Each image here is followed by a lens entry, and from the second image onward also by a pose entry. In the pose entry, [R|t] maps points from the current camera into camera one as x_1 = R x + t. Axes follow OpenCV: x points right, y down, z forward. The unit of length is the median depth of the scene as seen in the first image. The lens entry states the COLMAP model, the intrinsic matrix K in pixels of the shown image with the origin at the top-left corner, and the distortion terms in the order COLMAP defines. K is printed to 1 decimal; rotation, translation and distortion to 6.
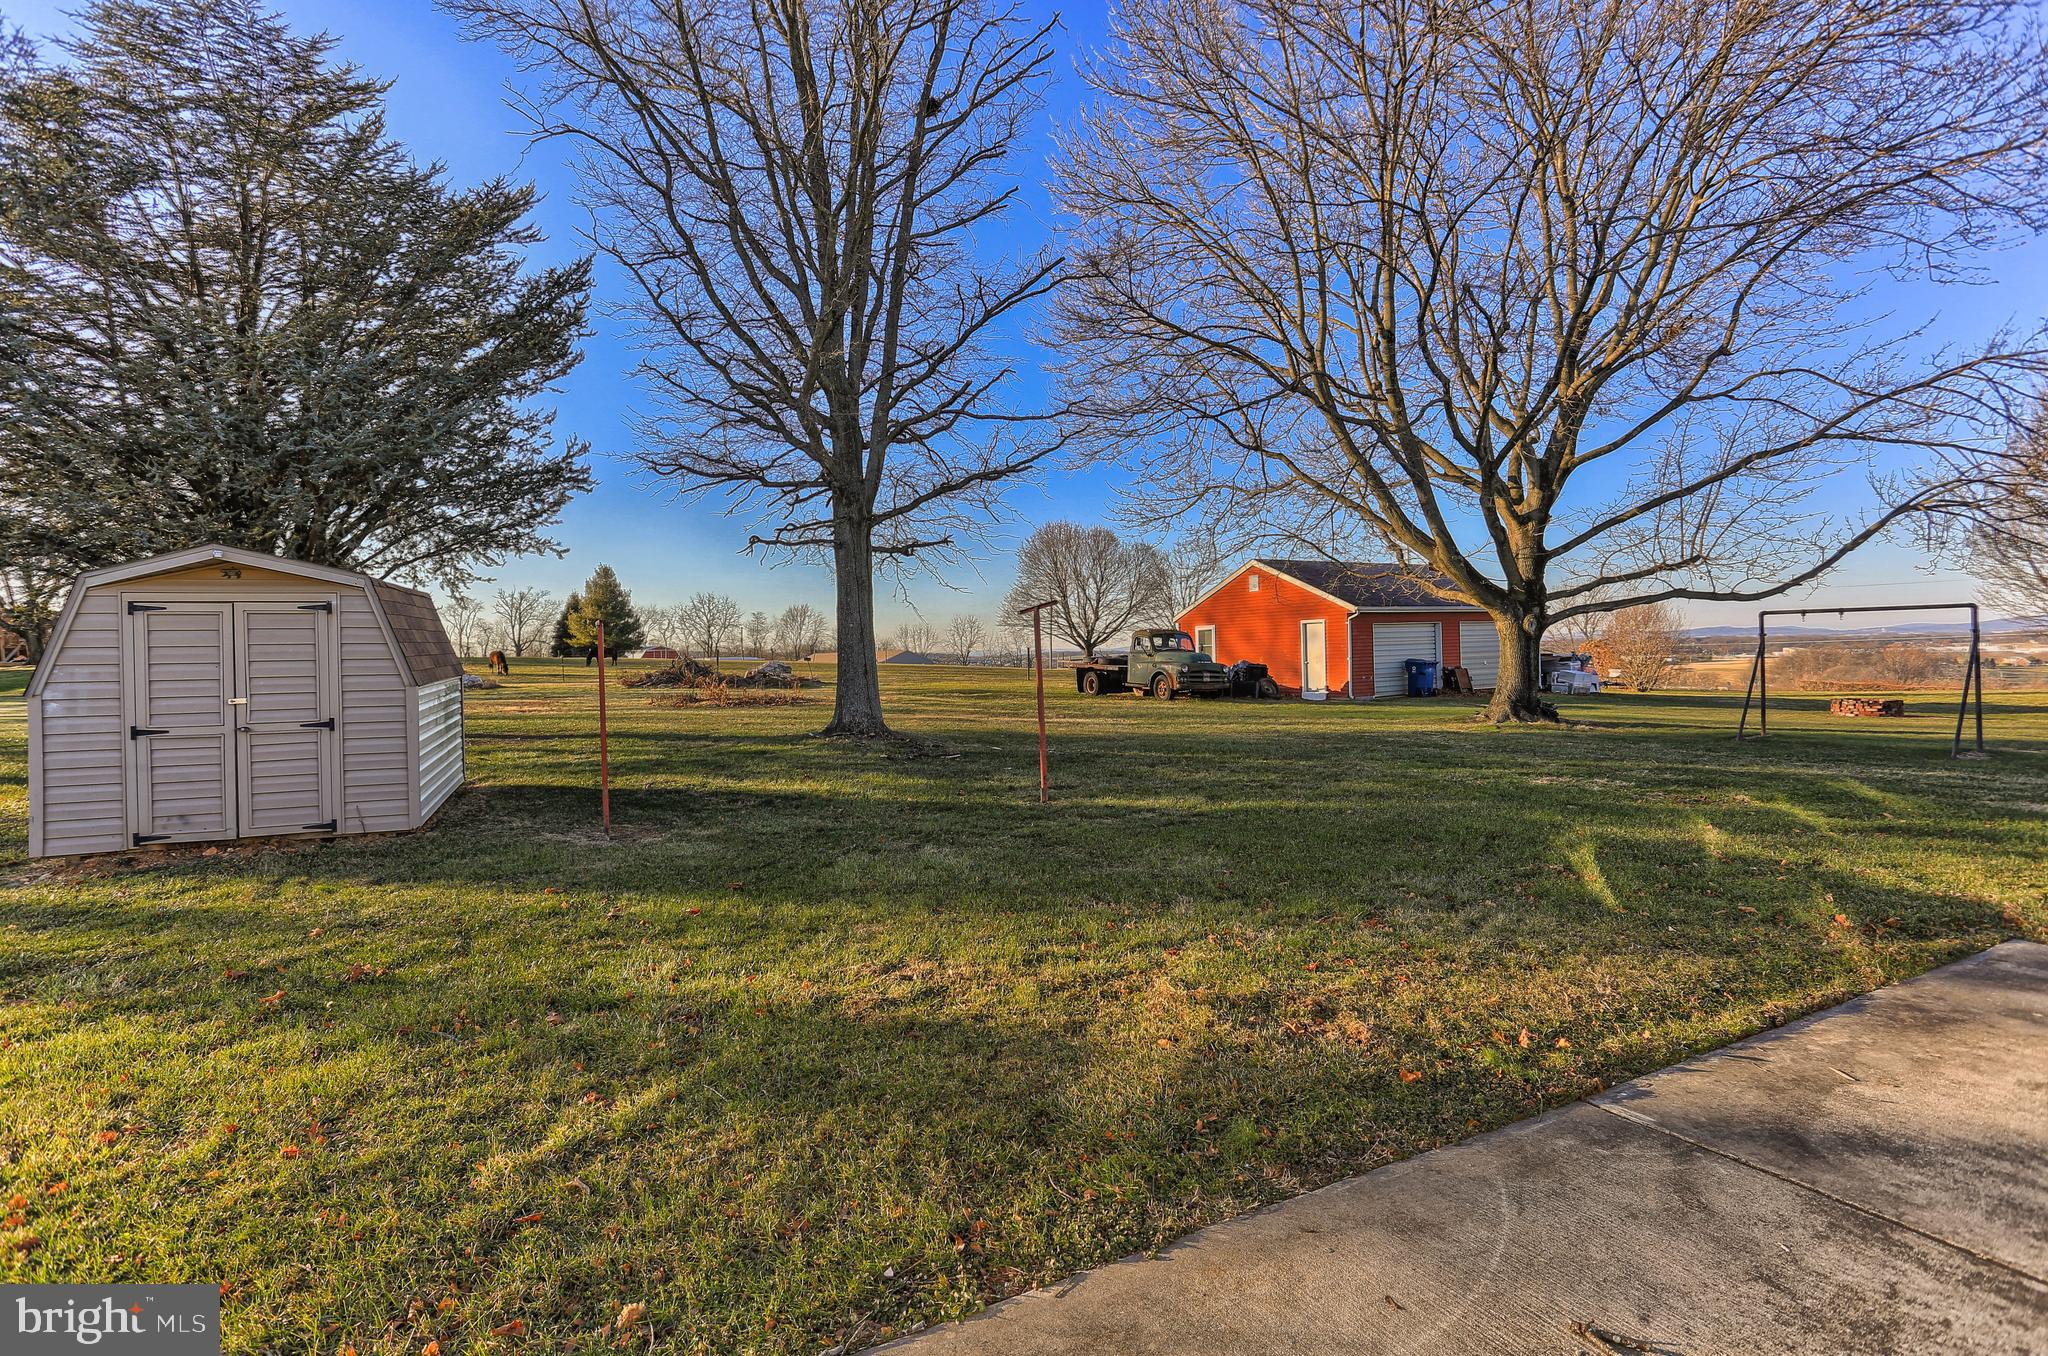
lens RADIAL K [[997.1, 0, 1027.7], [0, 997.1, 644.9], [0, 0, 1]] dist [-0.015717, 0.000164]
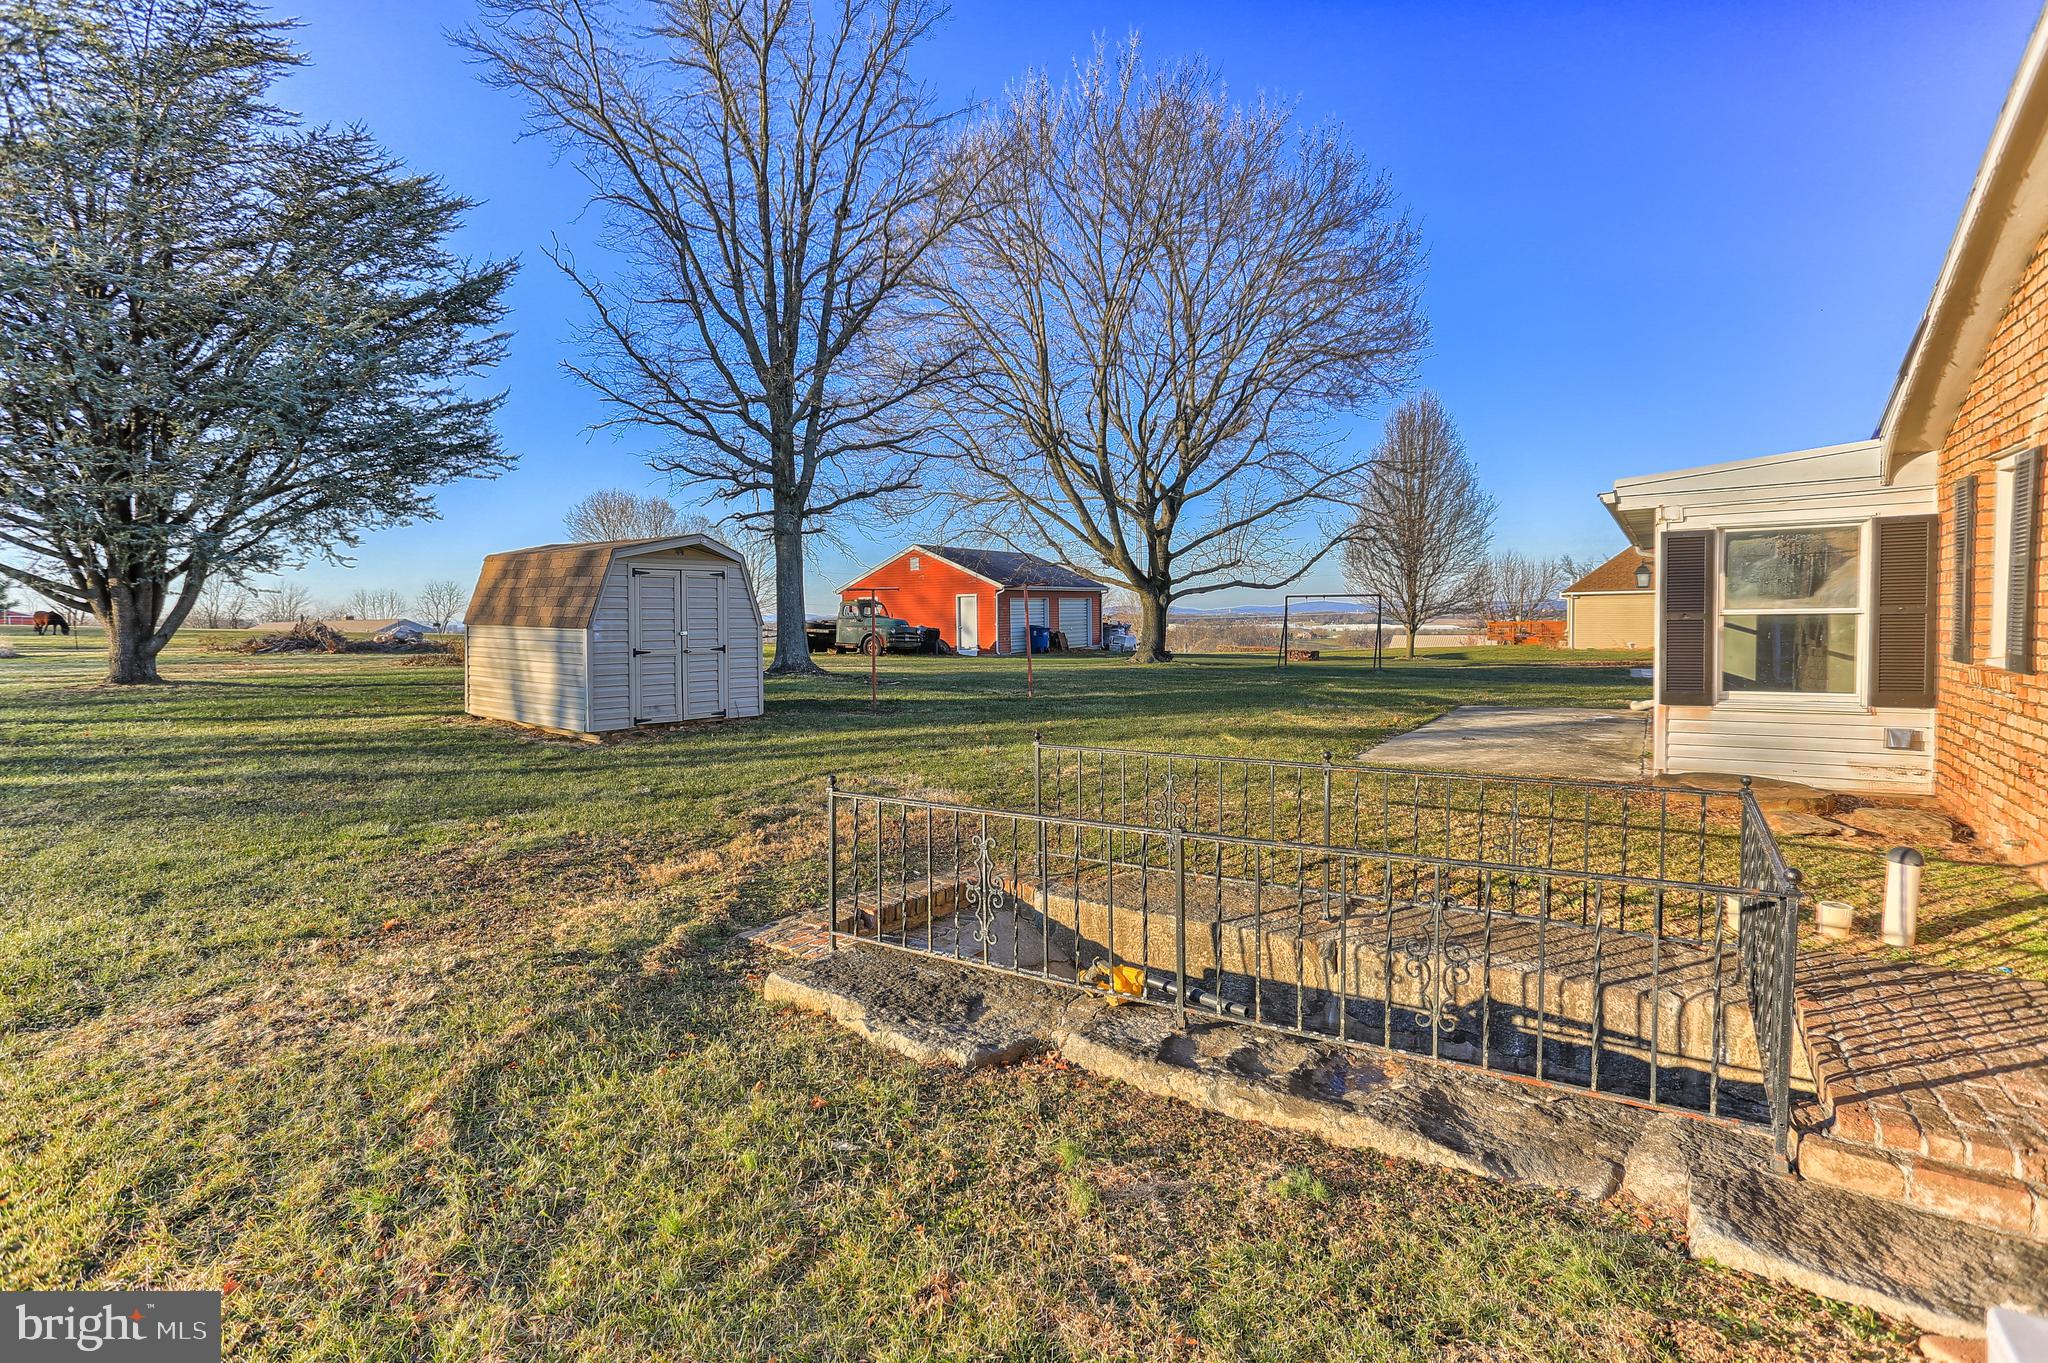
lens RADIAL K [[1016.1, 0, 1026.9], [0, 1016.1, 626.1], [0, 0, 1]] dist [-0.001802, 0.014948]
pose [[0.866236, 0.005945, 0.499600, -0.475897], [-0.009783, 0.999939, 0.005065, 0.013476], [-0.499540, -0.009275, 0.866241, -0.280074]]
